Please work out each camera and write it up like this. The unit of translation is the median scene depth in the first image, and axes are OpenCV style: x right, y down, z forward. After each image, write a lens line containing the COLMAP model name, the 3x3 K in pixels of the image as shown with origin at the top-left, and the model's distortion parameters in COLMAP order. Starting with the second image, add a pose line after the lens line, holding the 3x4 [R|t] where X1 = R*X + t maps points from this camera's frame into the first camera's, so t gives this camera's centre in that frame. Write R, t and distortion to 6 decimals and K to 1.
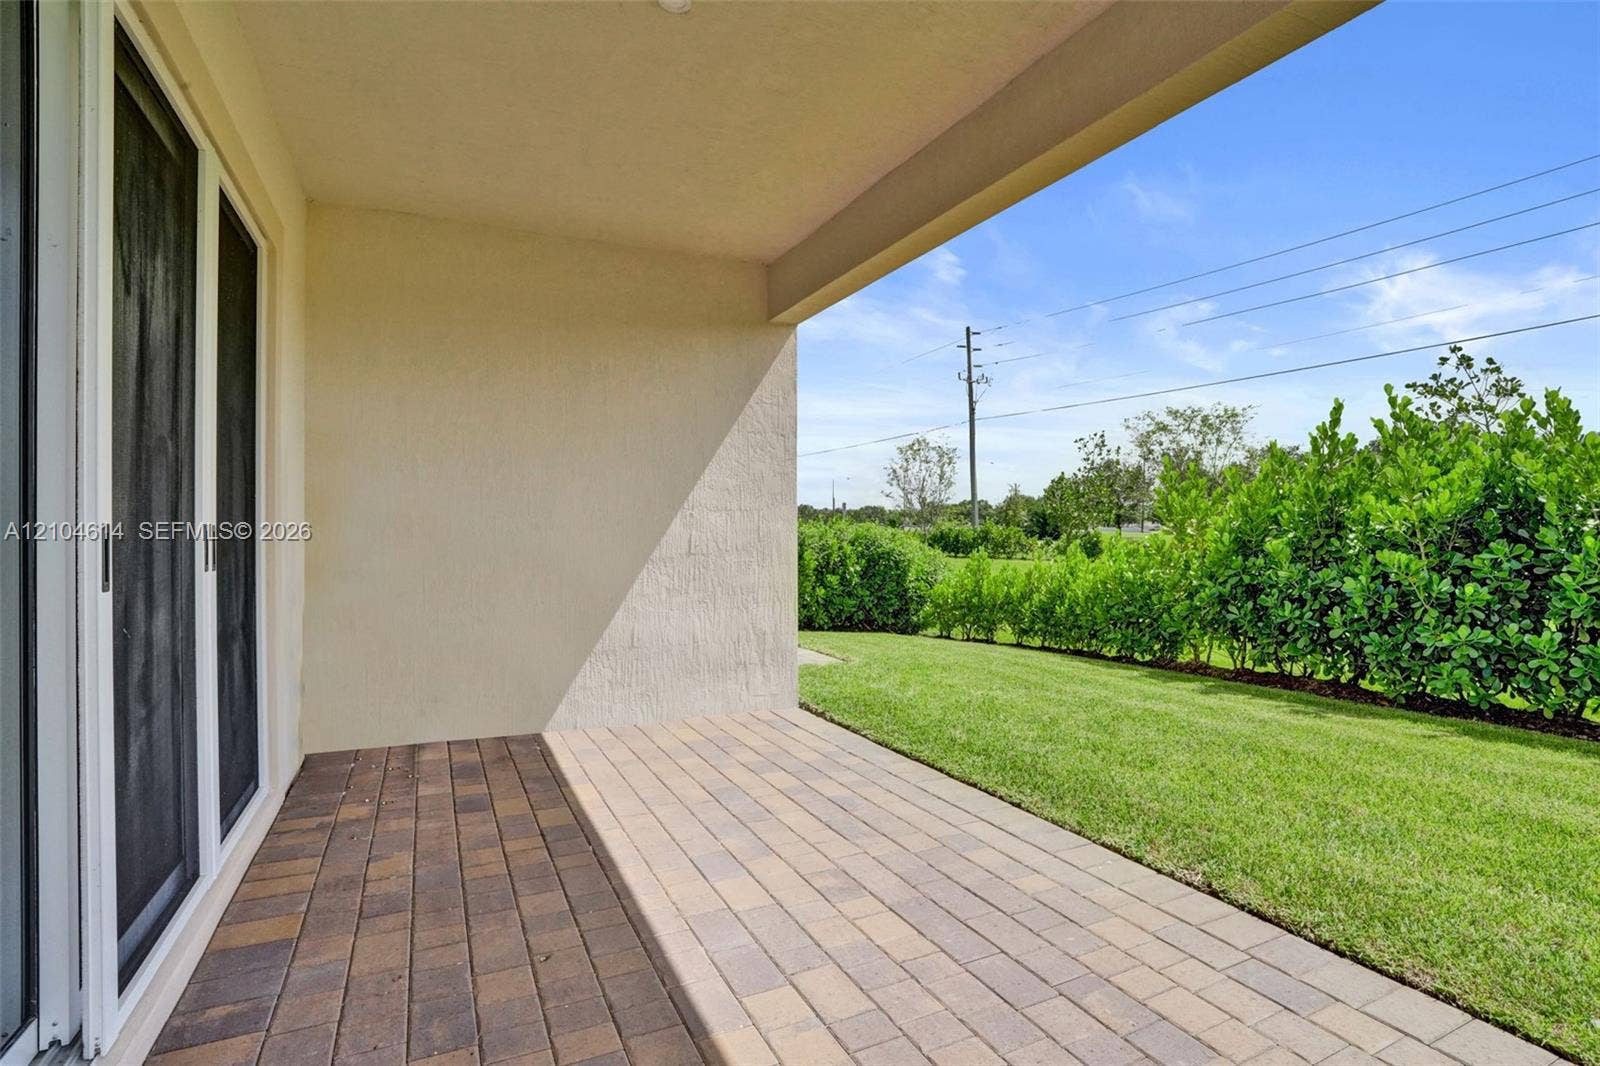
lens RADIAL K [[774.1, 0, 790.9], [0, 774.1, 524.2], [0, 0, 1]] dist [-0.040671, 0.000559]
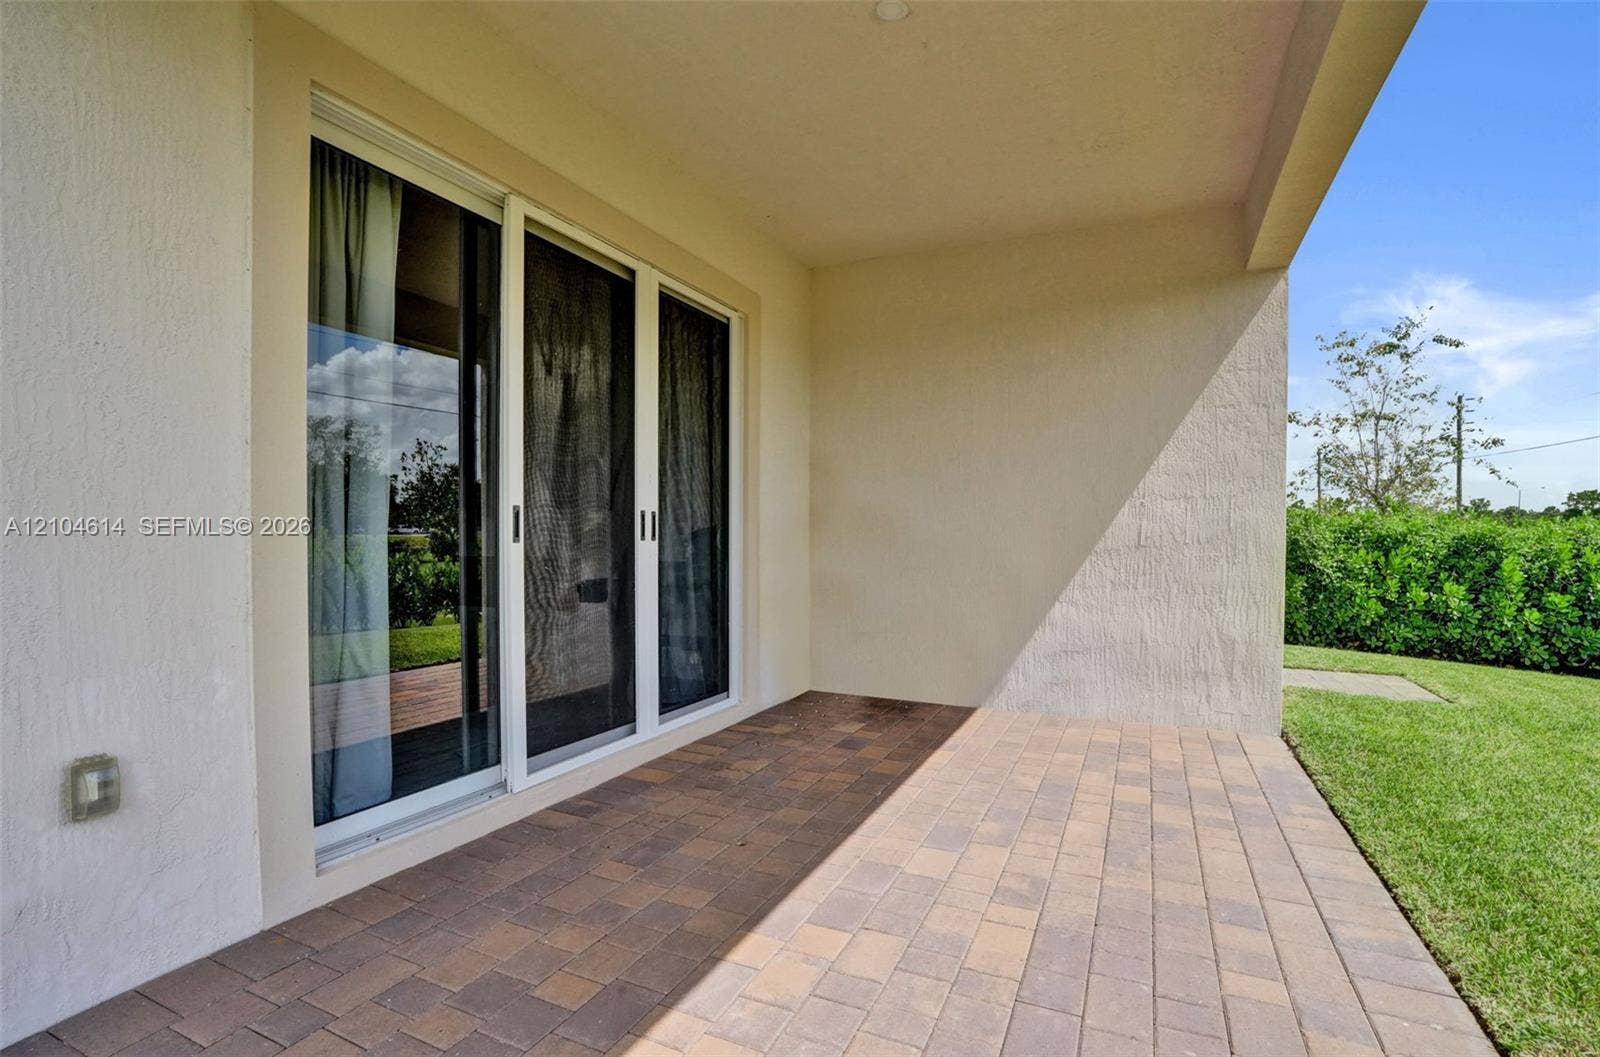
lens RADIAL K [[757.2, 0, 800.0], [0, 757.2, 528.5], [0, 0, 1]] dist [-0.070189, 0.030308]
pose [[0.637730, -0.002638, -0.770256, 0.397005], [0.000574, 0.999995, -0.002950, 0.026566], [0.770260, 0.001440, 0.637728, 0.156983]]
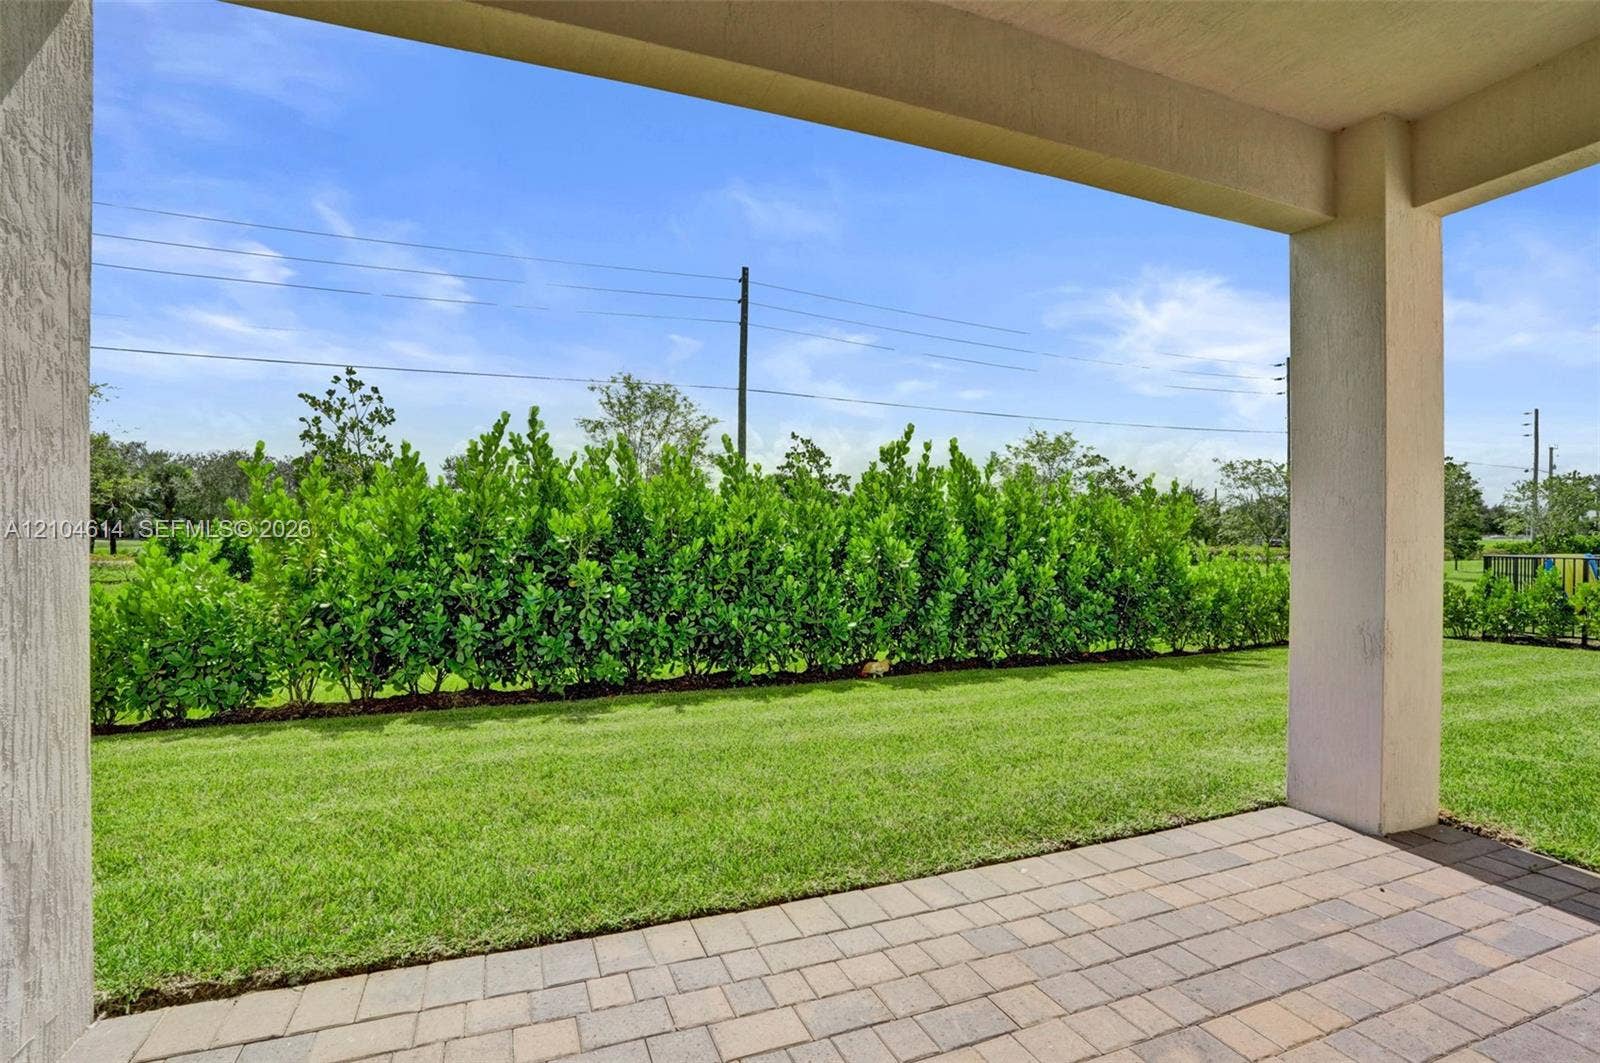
lens RADIAL K [[757.2, 0, 800.0], [0, 757.2, 531.5], [0, 0, 1]] dist [-0.070189, 0.030308]
pose [[0.069749, 0.012839, 0.997482, -0.433352], [-0.013001, 0.999844, -0.011960, 0.006242], [-0.997480, -0.012134, 0.069906, 0.899464]]
